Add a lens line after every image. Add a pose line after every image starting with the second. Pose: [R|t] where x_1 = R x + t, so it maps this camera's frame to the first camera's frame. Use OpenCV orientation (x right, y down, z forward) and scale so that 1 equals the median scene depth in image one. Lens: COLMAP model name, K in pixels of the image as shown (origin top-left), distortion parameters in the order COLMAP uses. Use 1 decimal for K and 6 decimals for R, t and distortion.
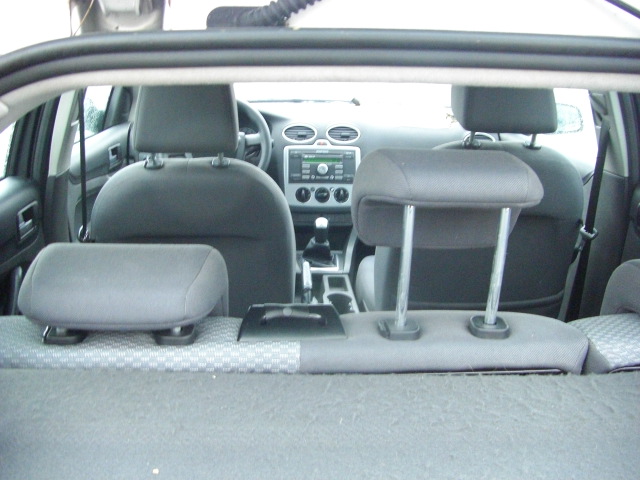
lens RADIAL K [[721.6, 0, 317.2], [0, 721.6, 242.5], [0, 0, 1]] dist [-0.142307, 0.000000]
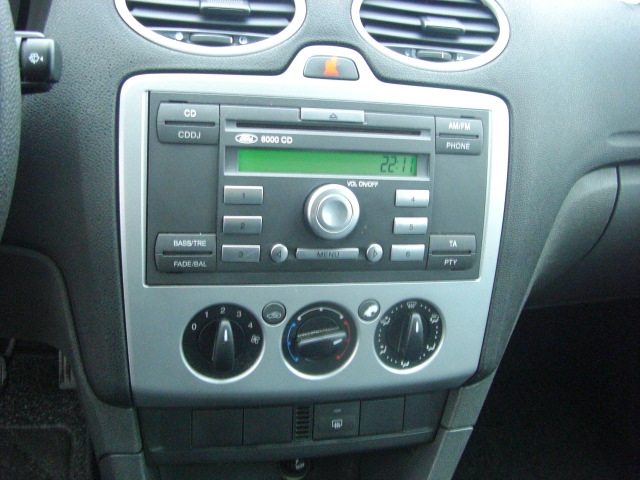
lens RADIAL K [[721.6, 0, 314.5], [0, 721.6, 235.9], [0, 0, 1]] dist [-0.142307, 0.000000]
pose [[0.981117, 0.013989, 0.192909, -0.033121], [-0.049478, 0.982348, 0.180401, -0.128888], [-0.186980, -0.186539, 0.964490, 0.818781]]
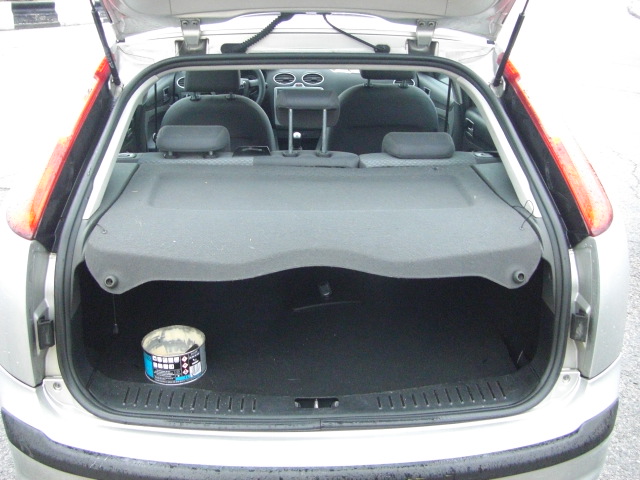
lens RADIAL K [[721.6, 0, 320.7], [0, 721.6, 239.1], [0, 0, 1]] dist [-0.142307, 0.000000]
pose [[0.999597, 0.000185, -0.028398, 0.097972], [0.002067, 0.996853, 0.079251, 0.071321], [0.028323, -0.079278, 0.996450, -0.566653]]
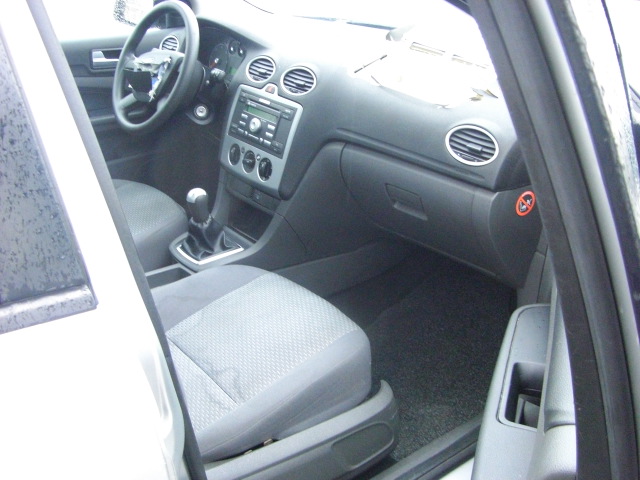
lens RADIAL K [[721.6, 0, 319.8], [0, 721.6, 240.7], [0, 0, 1]] dist [-0.142307, 0.000000]
pose [[0.563883, 0.343187, -0.751171, 0.602233], [-0.271128, 0.936083, 0.224139, -0.169801], [0.780080, 0.077275, 0.620889, 0.625839]]
